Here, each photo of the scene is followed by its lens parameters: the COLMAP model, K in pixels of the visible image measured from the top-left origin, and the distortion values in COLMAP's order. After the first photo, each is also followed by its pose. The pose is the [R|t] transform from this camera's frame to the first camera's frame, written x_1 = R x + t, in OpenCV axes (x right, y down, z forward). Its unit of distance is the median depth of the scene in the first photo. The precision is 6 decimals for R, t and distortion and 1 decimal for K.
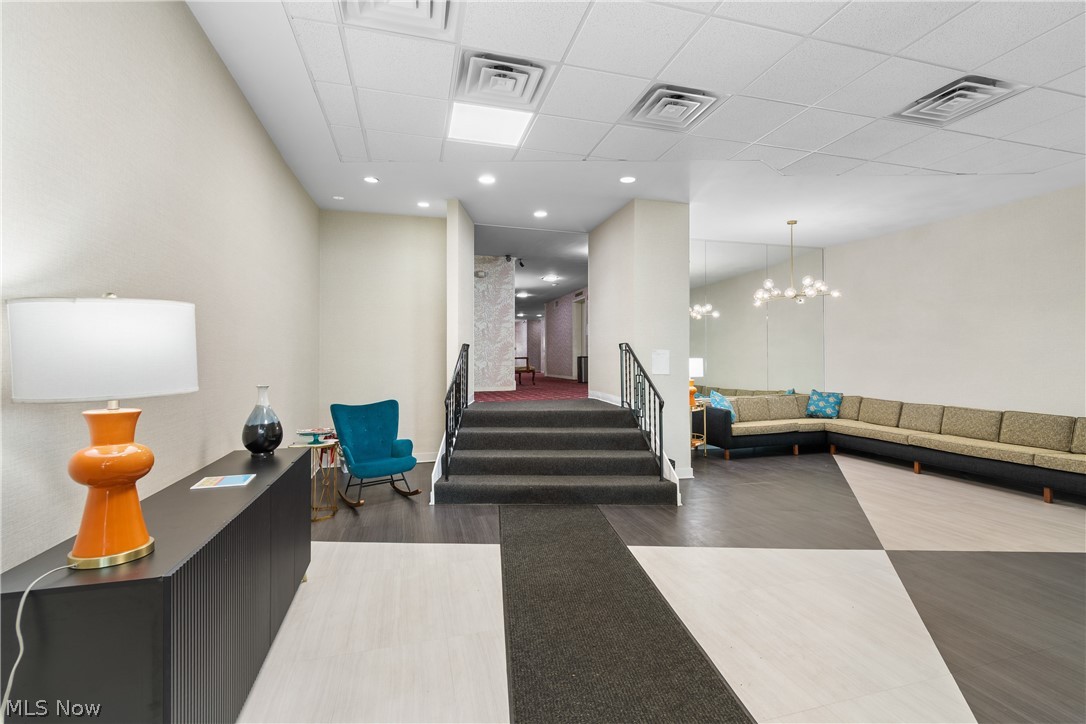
lens RADIAL K [[481.7, 0, 553.0], [0, 481.7, 362.4], [0, 0, 1]] dist [0.002874, -0.002326]
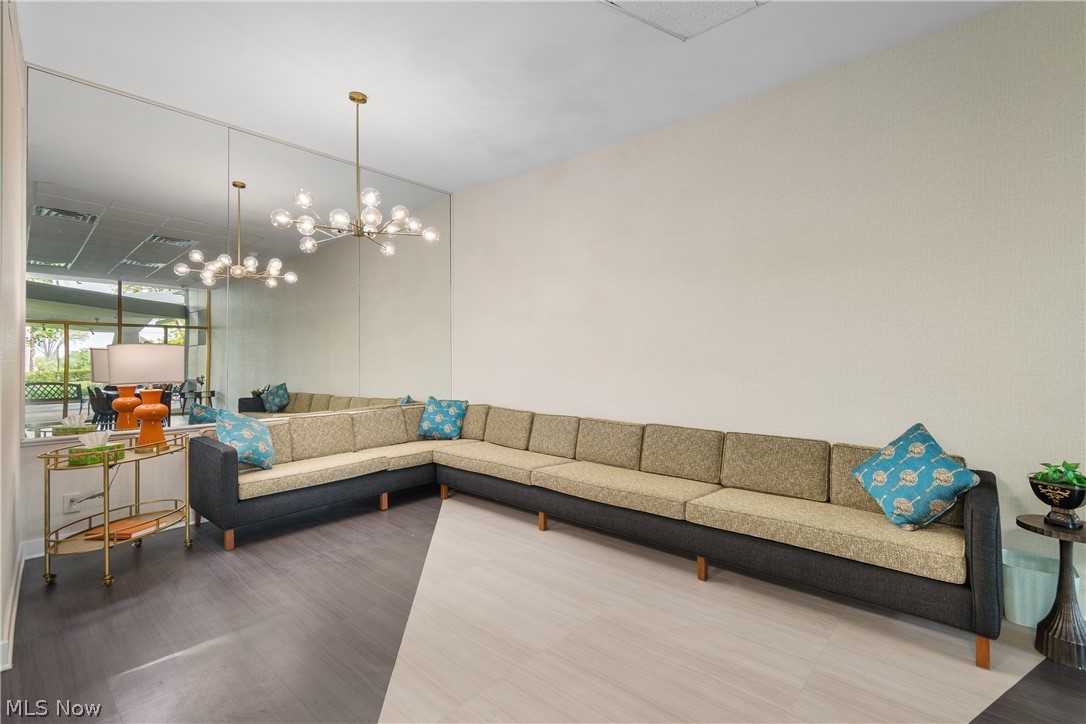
lens RADIAL K [[481.7, 0, 537.2], [0, 481.7, 363.0], [0, 0, 1]] dist [0.002874, -0.002326]
pose [[0.854011, -0.002364, 0.520249, 0.372781], [0.001197, 0.999996, 0.002579, 0.009923], [-0.520253, -0.001580, 0.854011, 0.412220]]
